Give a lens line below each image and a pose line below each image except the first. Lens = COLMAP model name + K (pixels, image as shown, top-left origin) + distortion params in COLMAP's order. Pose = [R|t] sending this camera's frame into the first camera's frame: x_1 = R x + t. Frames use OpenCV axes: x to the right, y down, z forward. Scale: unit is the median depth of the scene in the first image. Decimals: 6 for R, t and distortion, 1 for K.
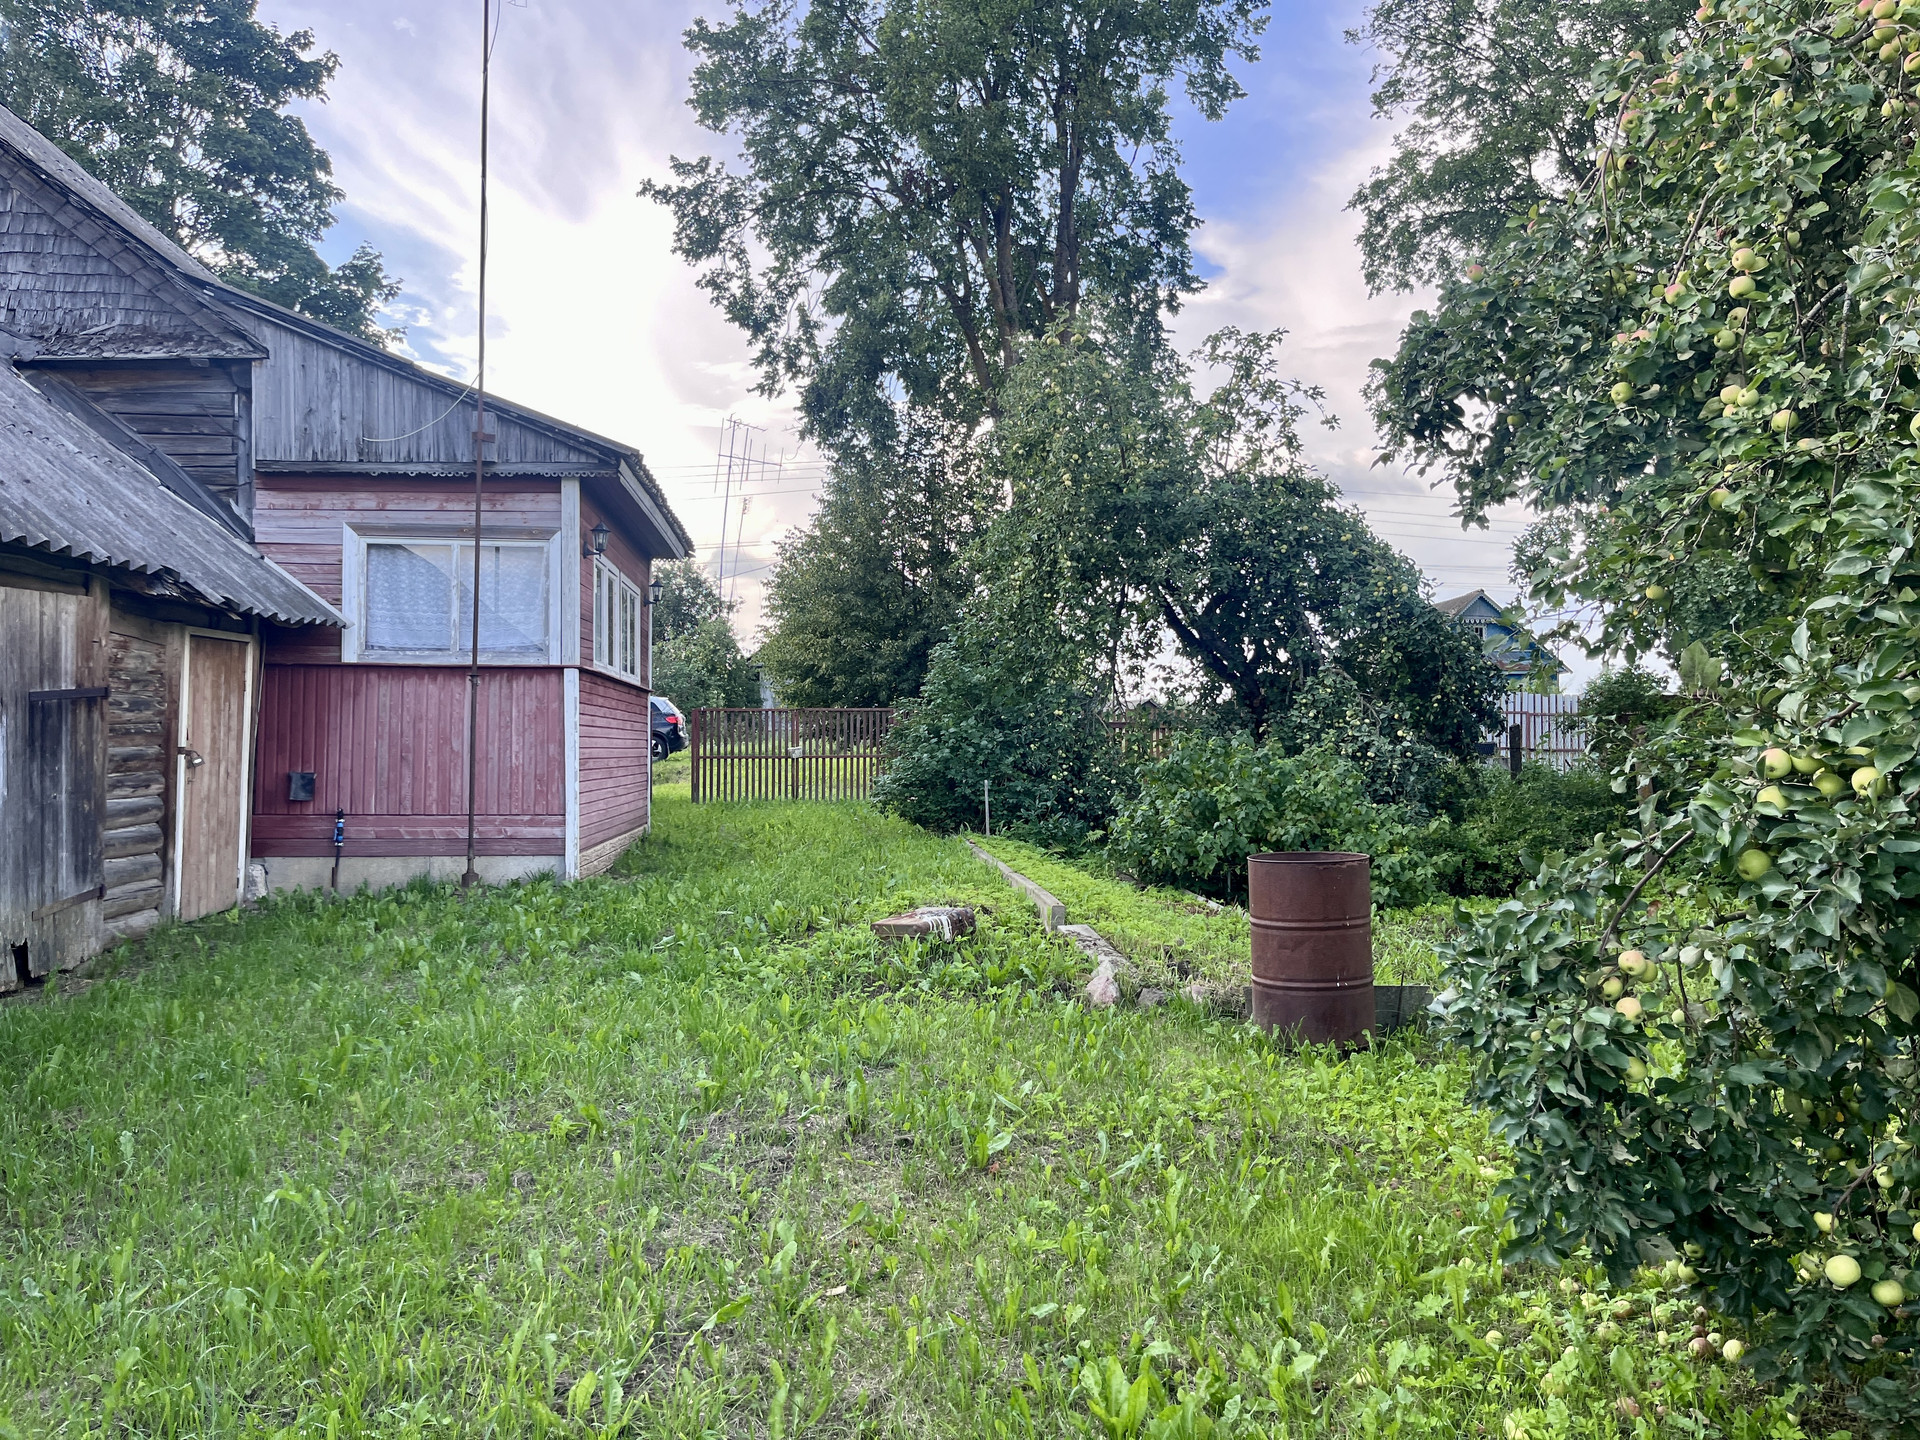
lens RADIAL K [[1467.9, 0, 960.9], [0, 1467.9, 715.9], [0, 0, 1]] dist [0.036548, -0.025391]
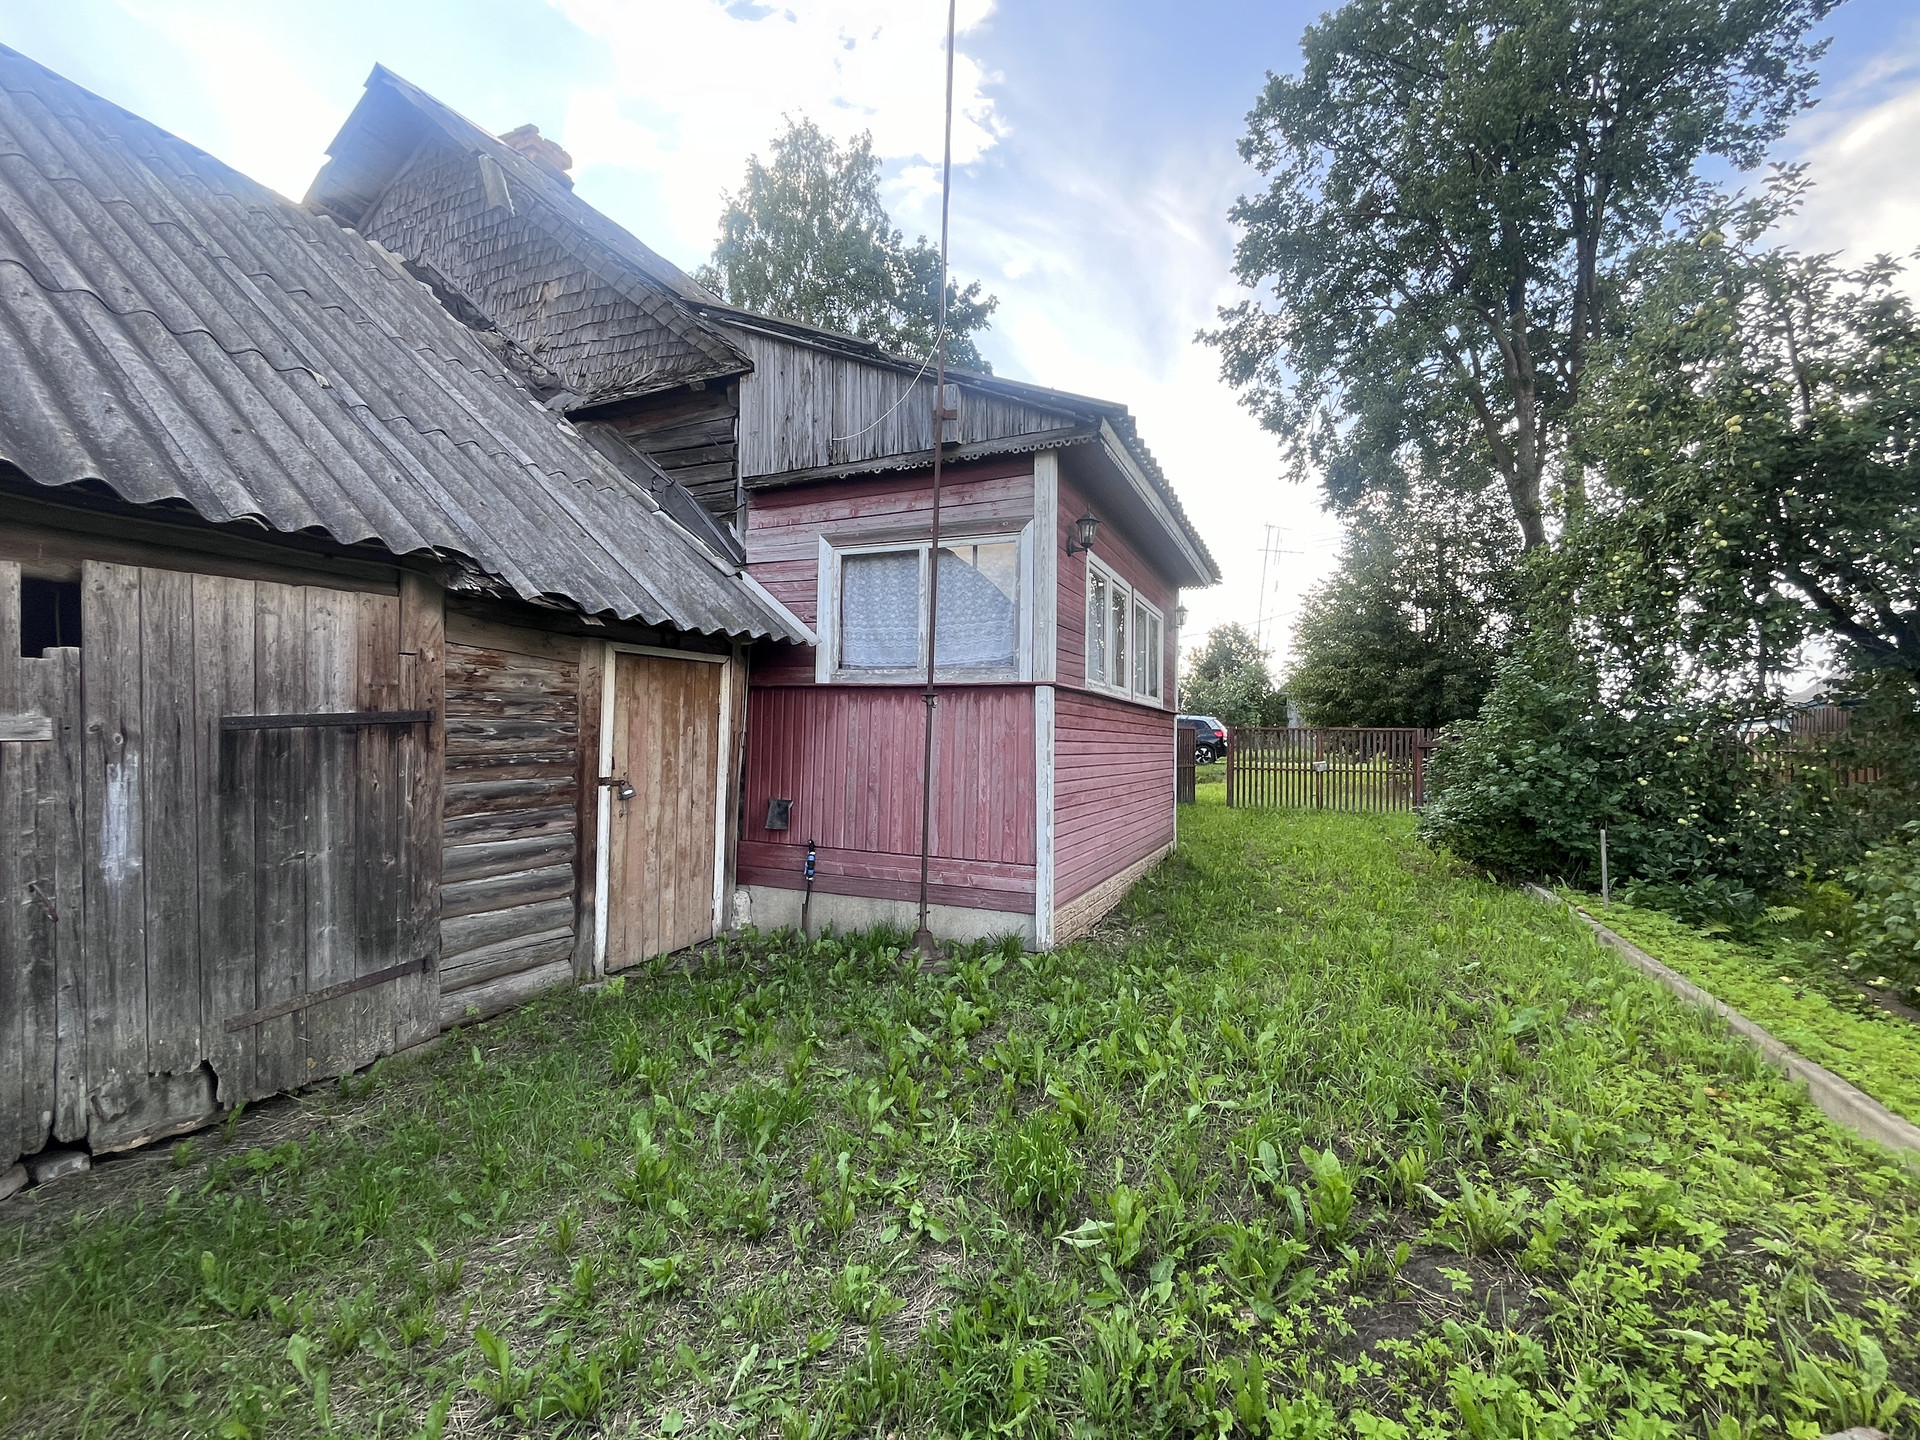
lens RADIAL K [[838.3, 0, 963.1], [0, 838.3, 723.8], [0, 0, 1]] dist [-0.003673, 0.000375]
pose [[0.875400, 0.004017, -0.483382, -0.061025], [-0.005953, 0.999979, -0.002471, -0.007689], [0.483362, 0.005040, 0.875406, 0.440661]]
